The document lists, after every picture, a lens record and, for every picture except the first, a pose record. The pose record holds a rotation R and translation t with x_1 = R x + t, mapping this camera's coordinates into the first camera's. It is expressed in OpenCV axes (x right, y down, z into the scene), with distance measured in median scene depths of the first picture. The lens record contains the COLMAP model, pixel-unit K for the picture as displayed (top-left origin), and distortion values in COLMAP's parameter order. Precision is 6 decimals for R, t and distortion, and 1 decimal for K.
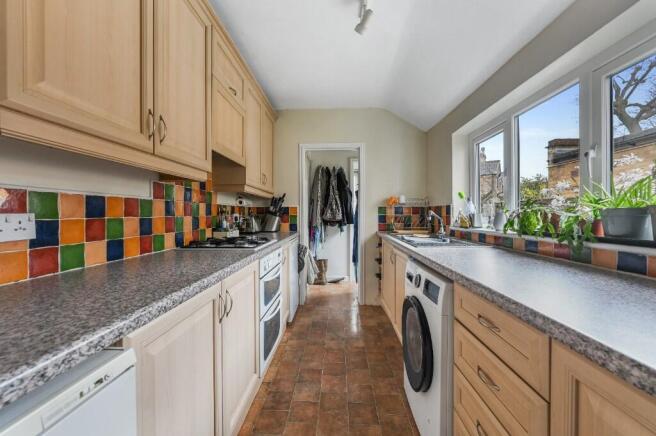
lens RADIAL K [[262.8, 0, 324.8], [0, 262.8, 216.7], [0, 0, 1]] dist [-0.002855, -0.000133]
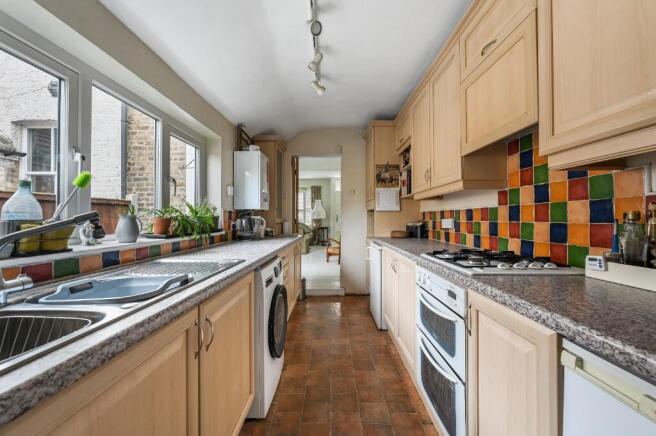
lens RADIAL K [[262.8, 0, 329.5], [0, 262.8, 216.8], [0, 0, 1]] dist [-0.002855, -0.000133]
pose [[-0.999125, 0.003075, -0.041705, 0.054022], [0.002757, 0.999967, 0.007674, -0.011950], [0.041727, 0.007552, -0.999101, 0.824600]]
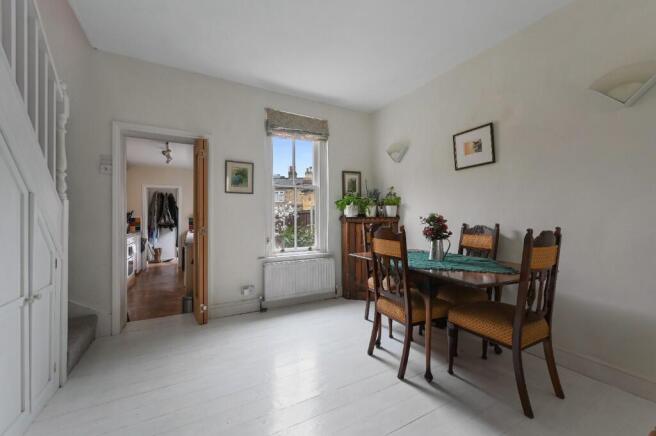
lens RADIAL K [[262.8, 0, 326.0], [0, 262.8, 215.7], [0, 0, 1]] dist [-0.002855, -0.000133]
pose [[0.861822, -0.000262, 0.507210, 0.080252], [0.009929, 0.999817, -0.016354, -0.006911], [-0.507113, 0.019130, 0.861667, -1.208190]]
